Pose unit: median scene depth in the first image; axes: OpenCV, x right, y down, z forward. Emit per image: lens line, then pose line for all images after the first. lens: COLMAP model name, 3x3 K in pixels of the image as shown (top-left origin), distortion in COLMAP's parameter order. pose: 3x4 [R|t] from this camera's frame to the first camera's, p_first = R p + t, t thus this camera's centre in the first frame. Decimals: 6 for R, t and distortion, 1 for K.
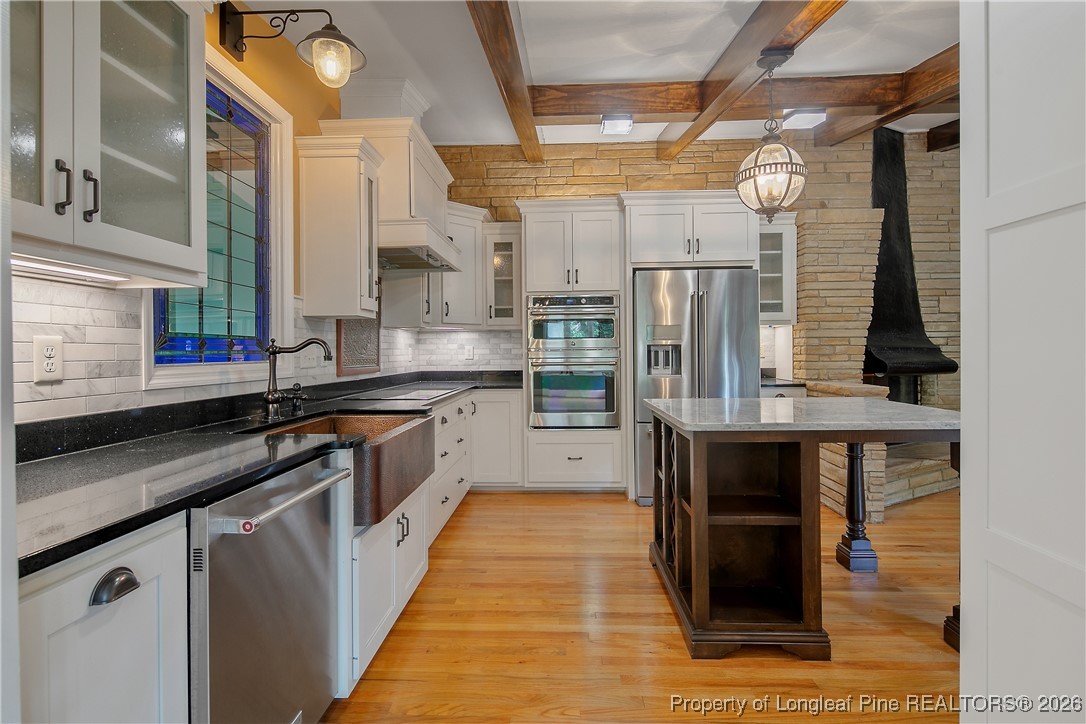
lens RADIAL K [[524.1, 0, 540.3], [0, 524.1, 349.8], [0, 0, 1]] dist [-0.000863, -0.001062]
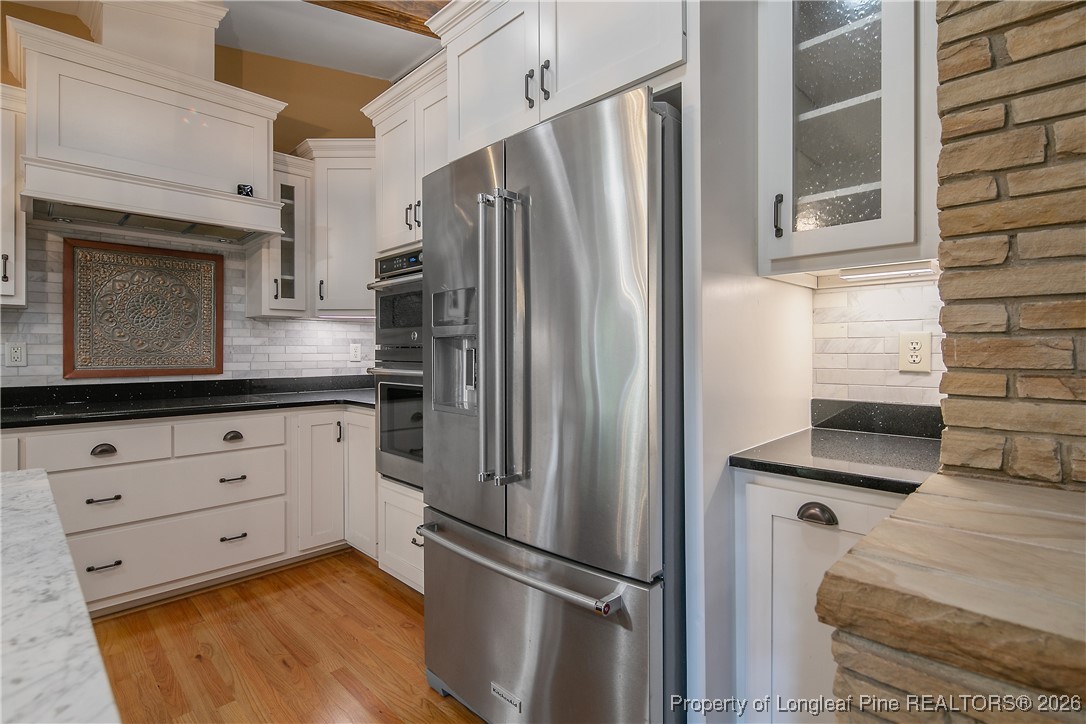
lens RADIAL K [[524.1, 0, 540.3], [0, 524.1, 349.8], [0, 0, 1]] dist [-0.000863, -0.001062]
pose [[0.737001, 0.006499, -0.675860, 0.559395], [-0.001853, 0.999969, 0.007594, -0.001690], [0.675889, -0.004344, 0.736991, 0.709868]]
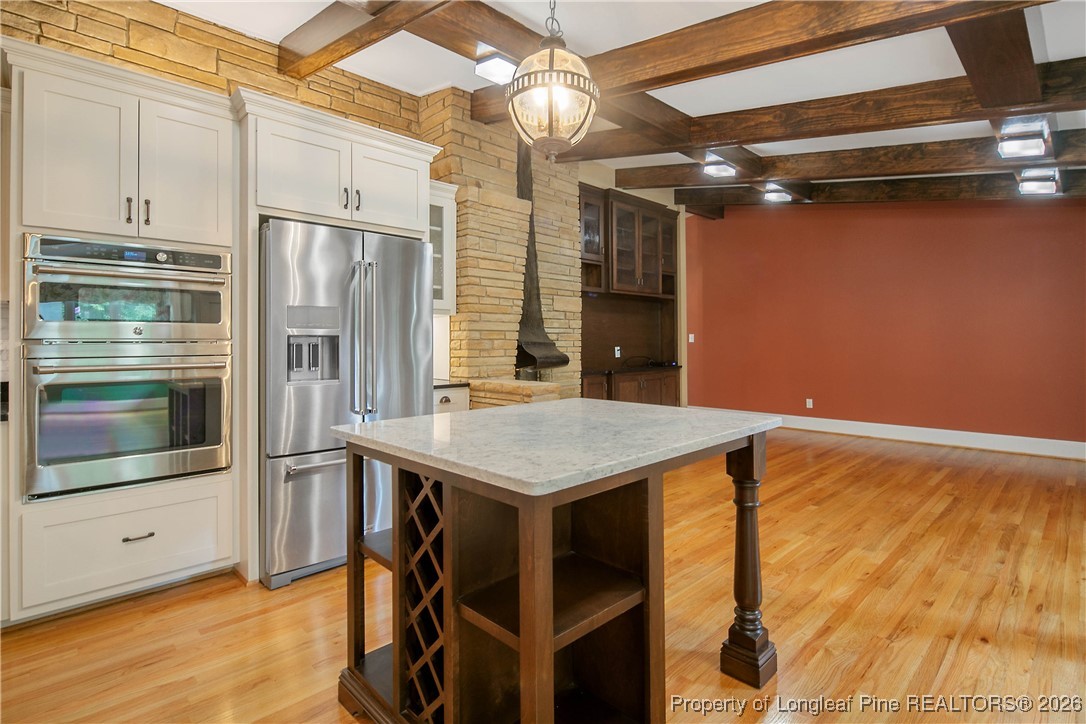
lens RADIAL K [[527.1, 0, 541.7], [0, 527.1, 338.6], [0, 0, 1]] dist [0.001206, -0.001092]
pose [[0.690712, 0.012235, 0.723026, -0.048440], [-0.003170, 0.999898, -0.013892, 0.002702], [-0.723123, 0.007303, 0.690681, 0.314322]]
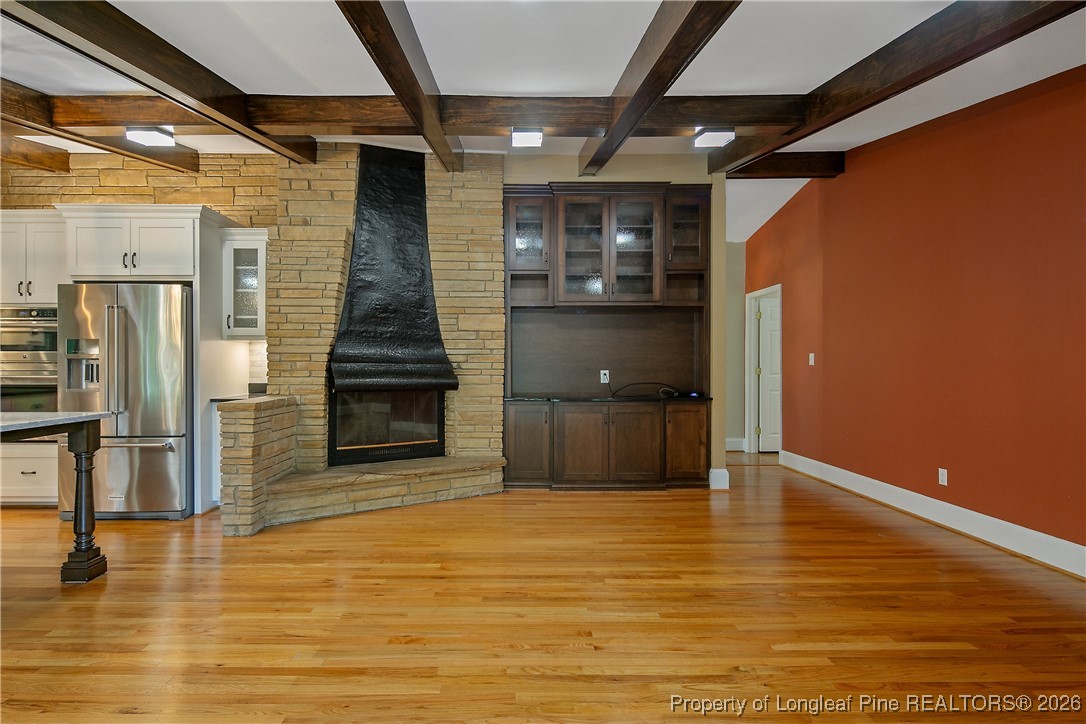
lens RADIAL K [[534.5, 0, 518.4], [0, 534.5, 365.7], [0, 0, 1]] dist [-0.001054, -0.000444]
pose [[0.998529, 0.010725, 0.053141, 0.976648], [-0.010856, 0.999939, 0.002162, -0.007035], [-0.053114, -0.002735, 0.998585, -0.053590]]
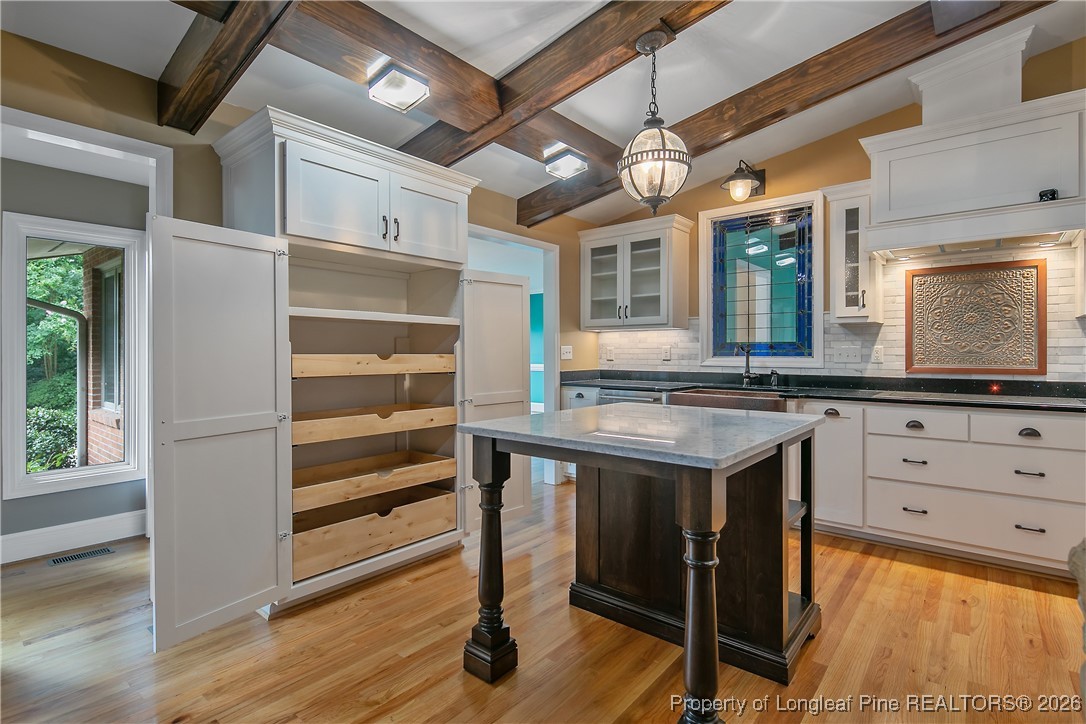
lens RADIAL K [[524.1, 0, 540.3], [0, 524.1, 349.8], [0, 0, 1]] dist [-0.000863, -0.001062]
pose [[-0.609928, 0.000684, -0.792457, 0.770750], [0.005110, 0.999982, -0.003070, 0.000763], [0.792441, -0.005921, -0.609920, 0.838848]]
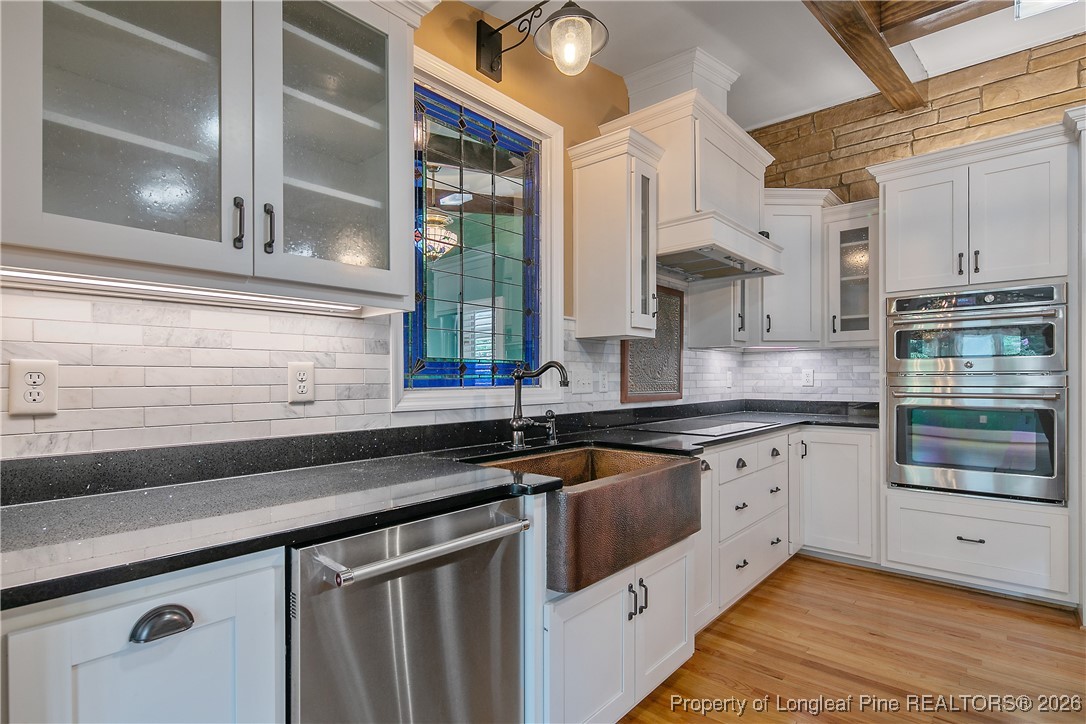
lens RADIAL K [[536.8, 0, 539.2], [0, 536.8, 377.9], [0, 0, 1]] dist [0.000119, -0.000422]
pose [[0.777615, 0.005533, -0.628716, 0.069952], [-0.000621, 0.999968, 0.008032, -0.000638], [0.628740, -0.005855, 0.777594, 0.144733]]
